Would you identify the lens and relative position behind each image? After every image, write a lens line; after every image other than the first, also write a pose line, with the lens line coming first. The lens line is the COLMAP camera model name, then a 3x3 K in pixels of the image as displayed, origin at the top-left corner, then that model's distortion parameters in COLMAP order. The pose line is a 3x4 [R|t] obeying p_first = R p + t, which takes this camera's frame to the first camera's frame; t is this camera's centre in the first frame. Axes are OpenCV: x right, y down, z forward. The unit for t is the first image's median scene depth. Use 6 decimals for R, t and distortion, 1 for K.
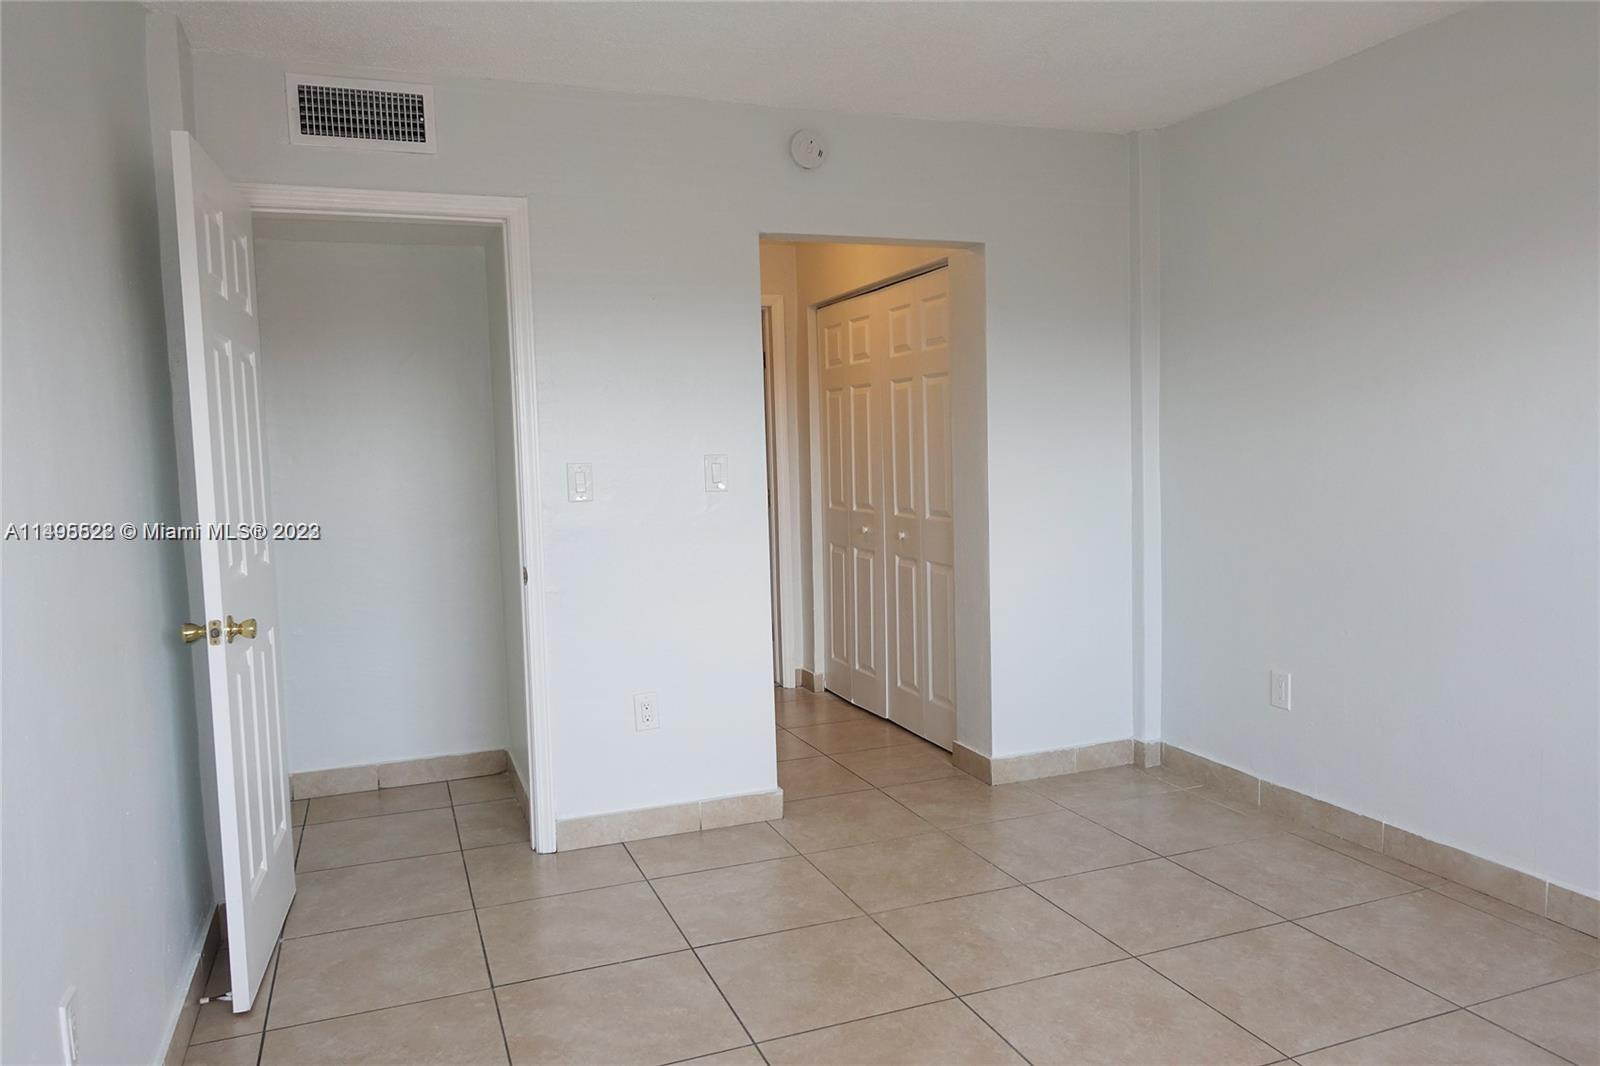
lens RADIAL K [[1106.2, 0, 799.6], [0, 1106.2, 535.4], [0, 0, 1]] dist [0.011498, -0.011092]
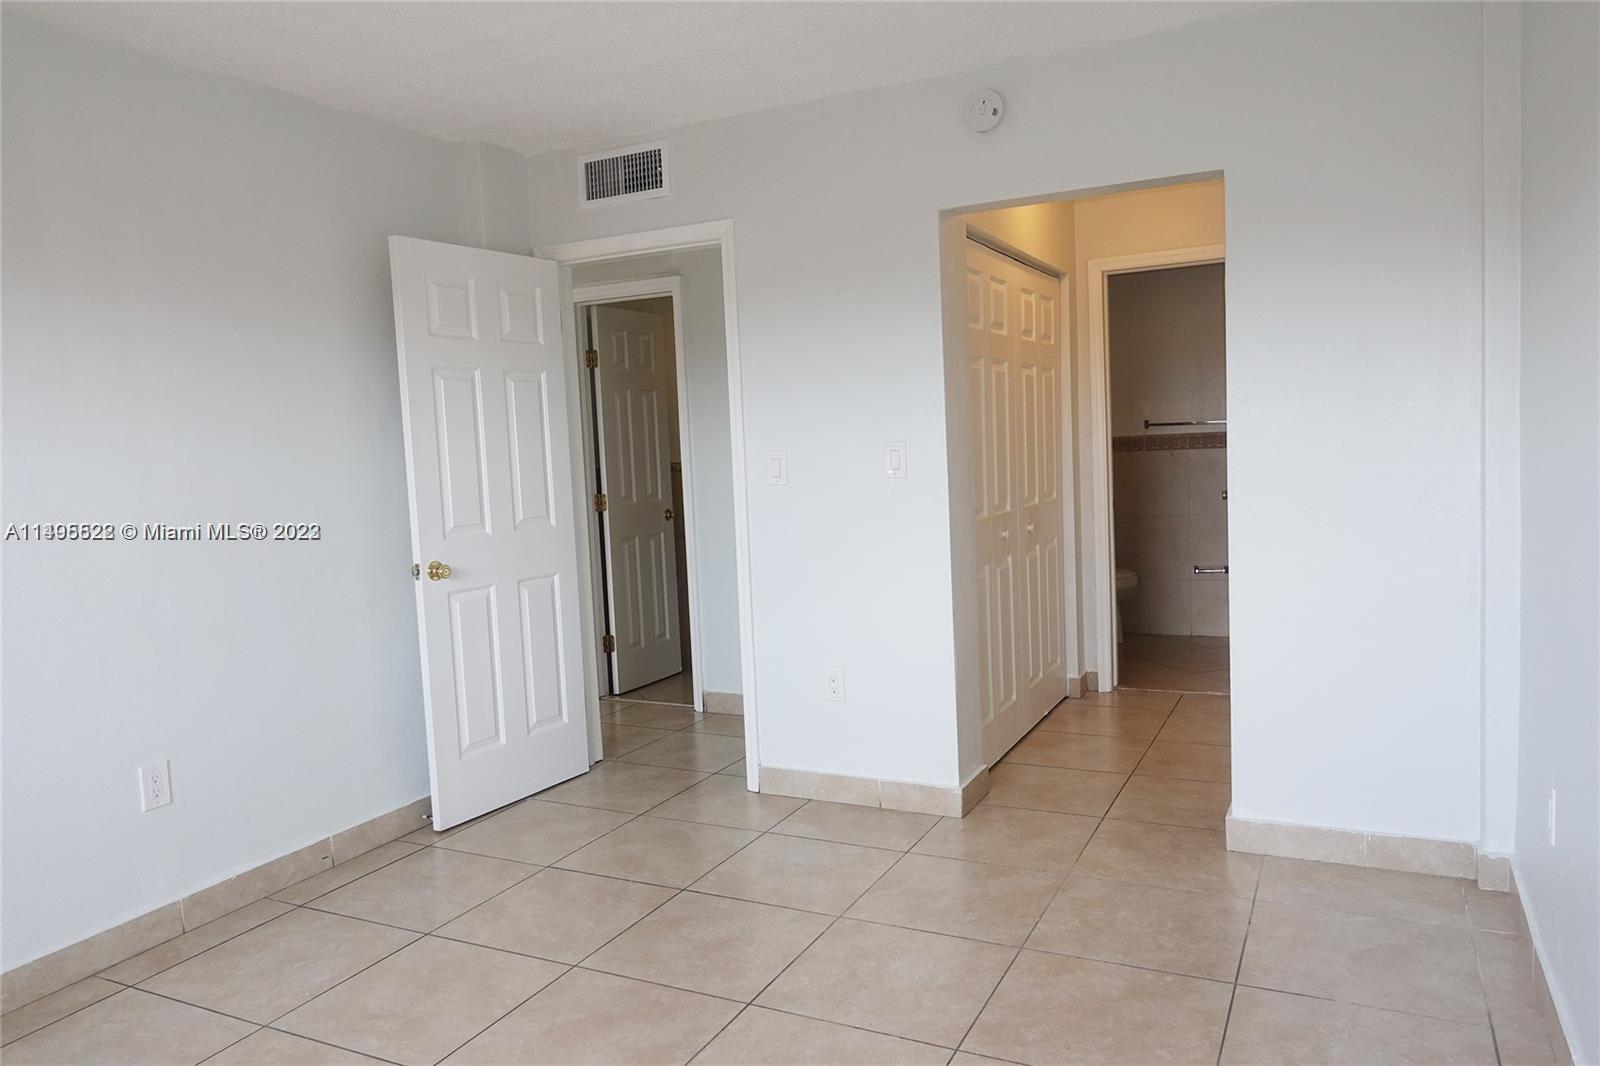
lens RADIAL K [[1106.2, 0, 799.6], [0, 1106.2, 535.4], [0, 0, 1]] dist [0.011498, -0.011092]
pose [[0.670475, 0.060765, -0.739440, 0.611768], [-0.033174, 0.998099, 0.051941, -0.037139], [0.741190, -0.010295, 0.671216, 0.260806]]
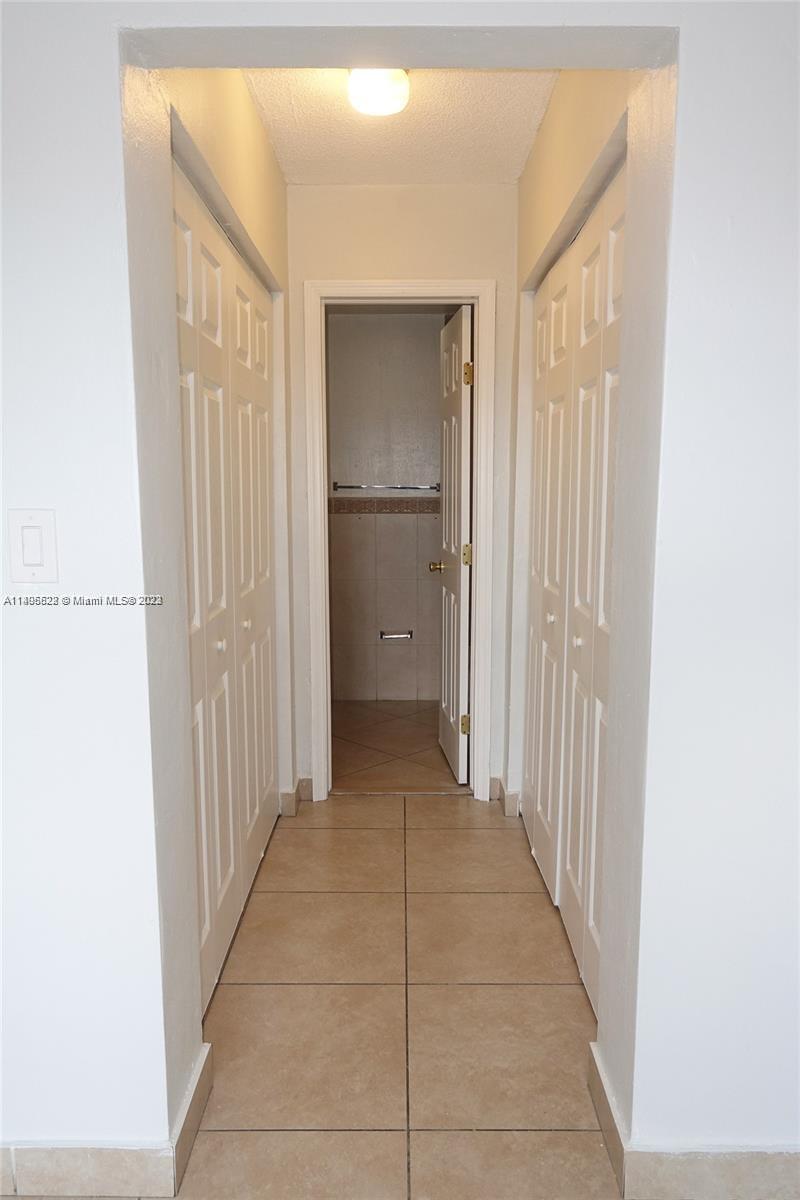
lens RADIAL K [[829.7, 0, 400.0], [0, 829.7, 600.0], [0, 0, 1]] dist [0.011498, -0.011092]
pose [[0.931710, 0.079486, -0.354397, 0.213465], [-0.055940, 0.995521, 0.076214, -0.070018], [0.358868, -0.051184, 0.931984, 0.707637]]
